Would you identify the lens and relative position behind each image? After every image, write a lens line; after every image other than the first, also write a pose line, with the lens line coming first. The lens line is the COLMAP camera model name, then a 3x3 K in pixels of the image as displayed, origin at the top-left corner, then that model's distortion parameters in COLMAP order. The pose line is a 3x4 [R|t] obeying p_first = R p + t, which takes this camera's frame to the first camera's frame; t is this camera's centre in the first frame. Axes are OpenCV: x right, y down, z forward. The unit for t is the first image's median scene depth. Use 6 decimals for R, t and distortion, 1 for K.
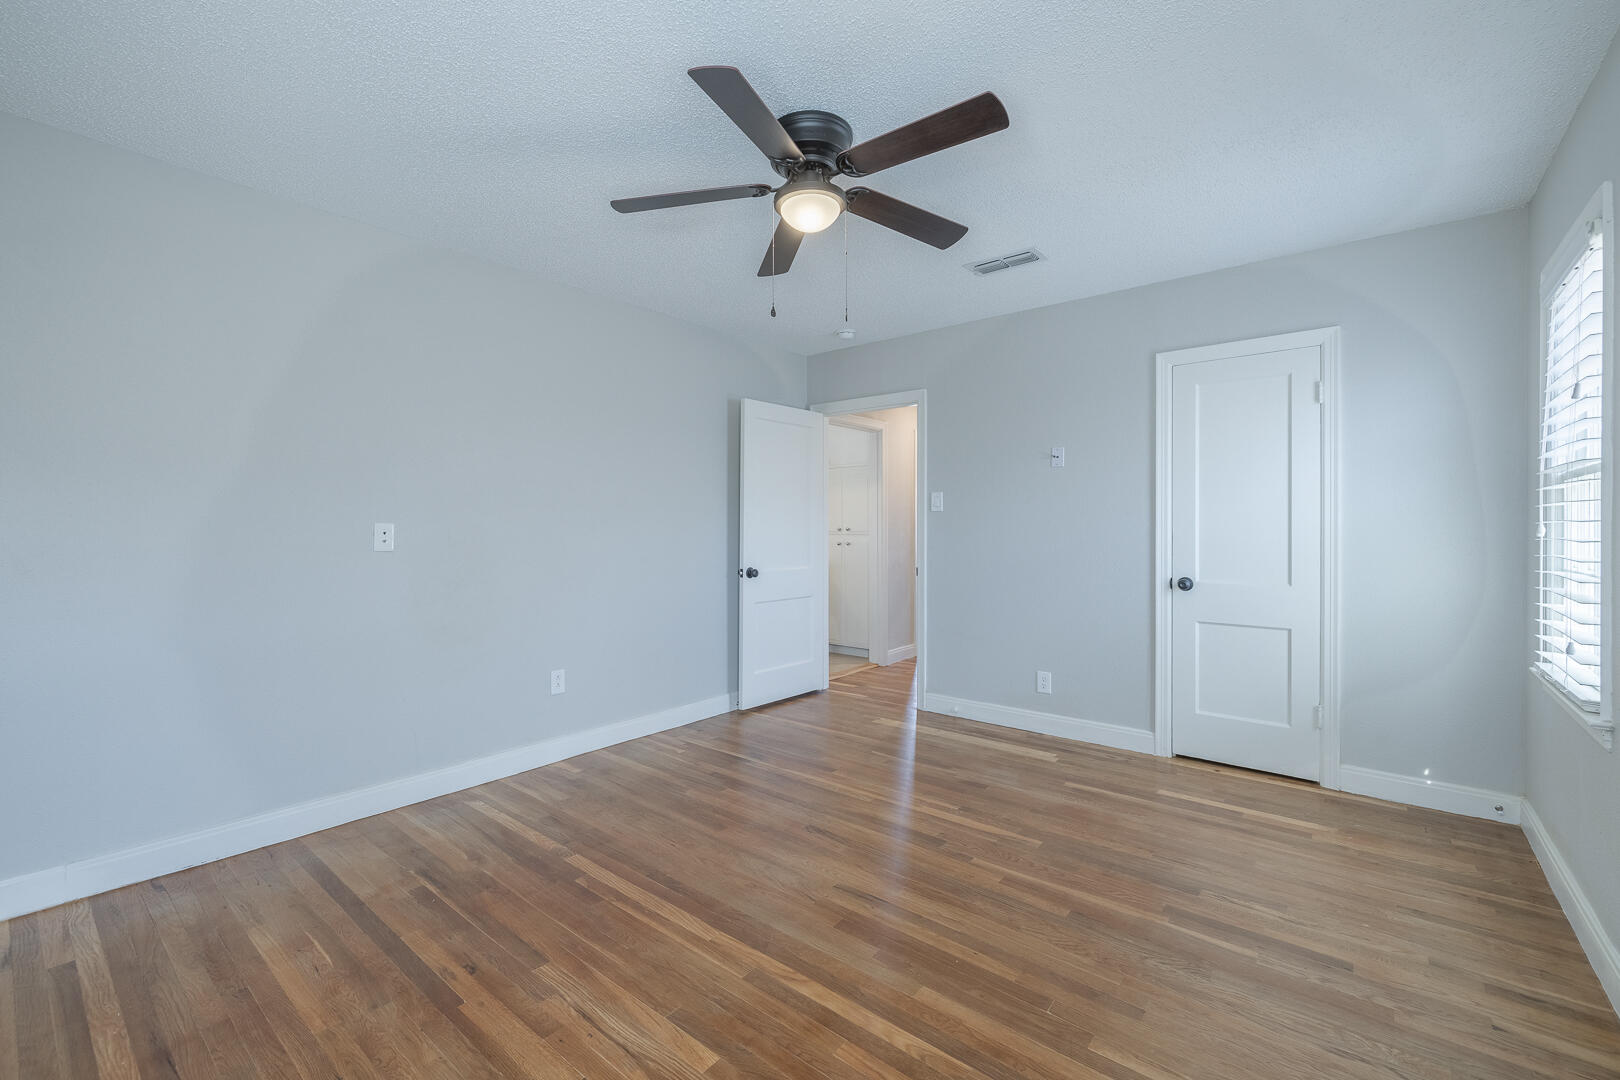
lens RADIAL K [[677.9, 0, 807.8], [0, 677.9, 529.5], [0, 0, 1]] dist [-0.001078, -0.000255]
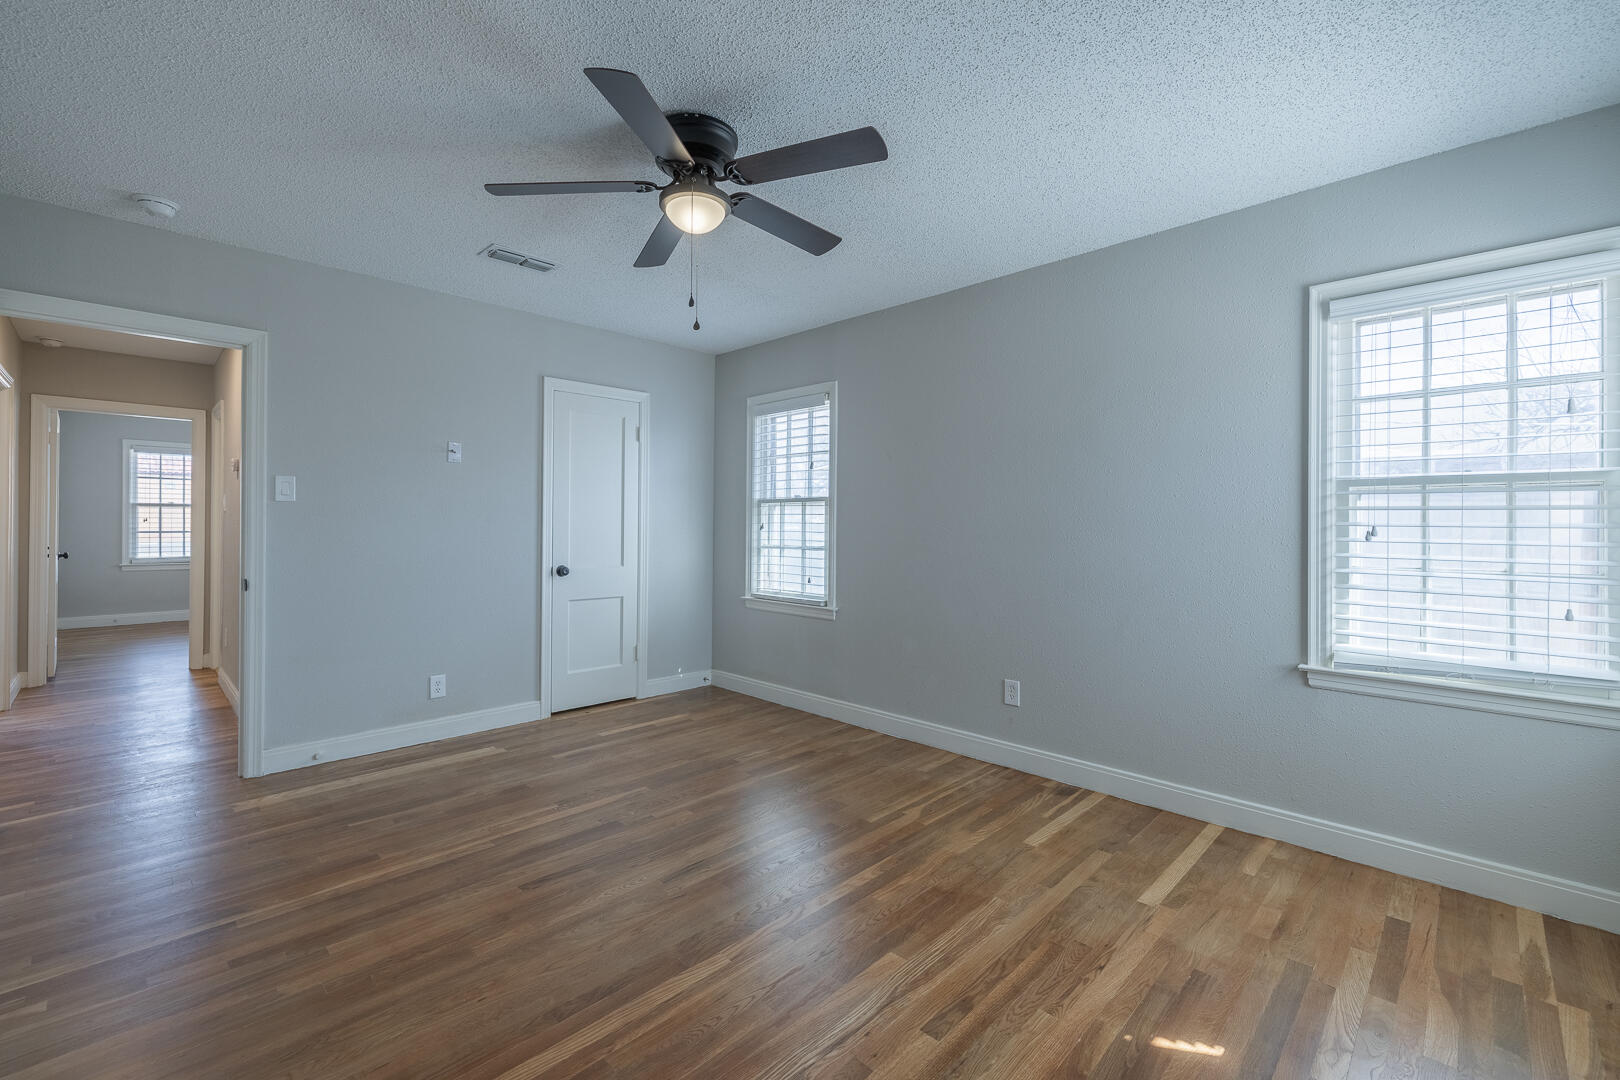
lens RADIAL K [[677.9, 0, 776.4], [0, 677.9, 529.4], [0, 0, 1]] dist [-0.001078, -0.000255]
pose [[0.114660, -0.003502, 0.993399, -0.664506], [-0.002285, 0.999990, 0.003789, 0.000016], [-0.993402, -0.002704, 0.114651, 0.511865]]
